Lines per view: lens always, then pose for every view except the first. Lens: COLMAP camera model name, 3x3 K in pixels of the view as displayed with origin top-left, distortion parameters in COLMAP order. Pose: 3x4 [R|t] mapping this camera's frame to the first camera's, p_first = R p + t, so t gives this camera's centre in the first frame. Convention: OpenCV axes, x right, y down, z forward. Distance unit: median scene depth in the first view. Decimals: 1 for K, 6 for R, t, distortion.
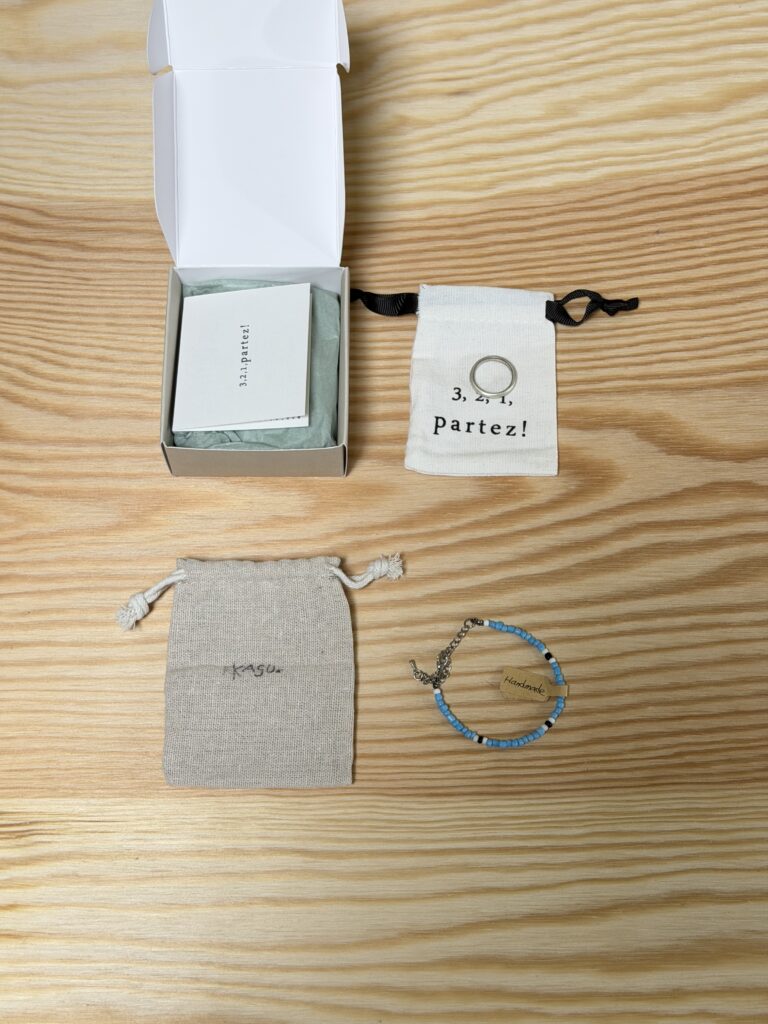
lens RADIAL K [[1418.8, 0, 386.8], [0, 1418.8, 514.2], [0, 0, 1]] dist [0.162868, -0.424106]
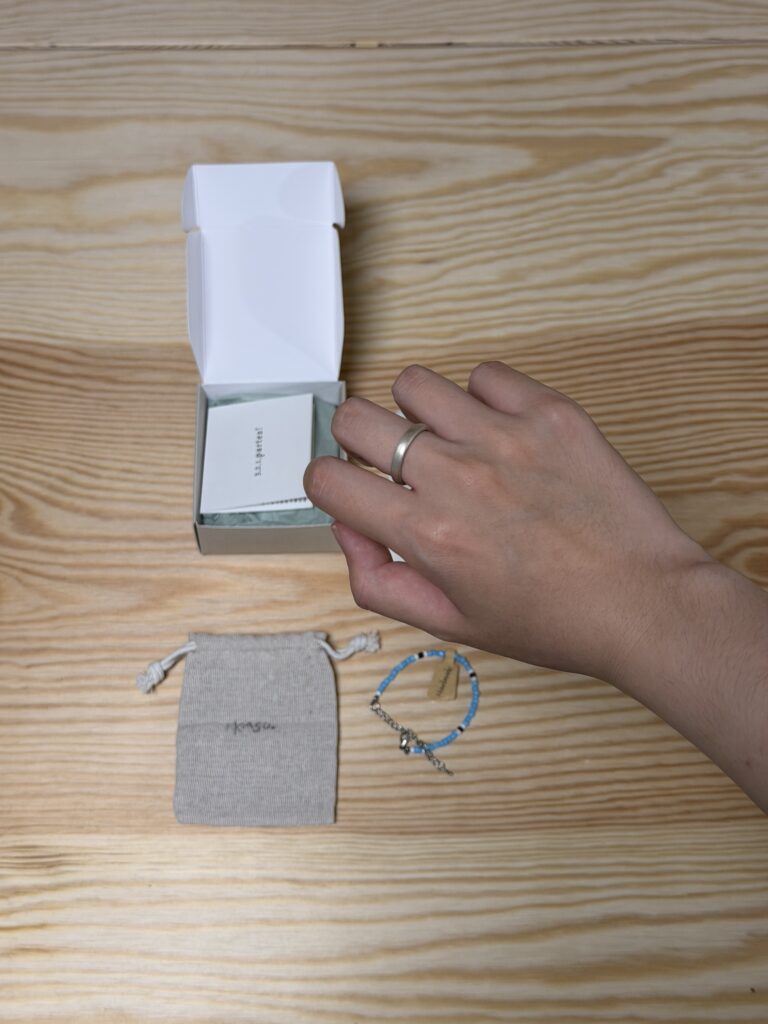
lens RADIAL K [[1418.8, 0, 386.8], [0, 1418.8, 514.2], [0, 0, 1]] dist [0.162868, -0.424106]
pose [[0.999874, 0.008177, 0.013577, 0.000716], [-0.006358, 0.991626, -0.128987, 0.086481], [-0.014518, 0.128884, 0.991553, -0.195832]]
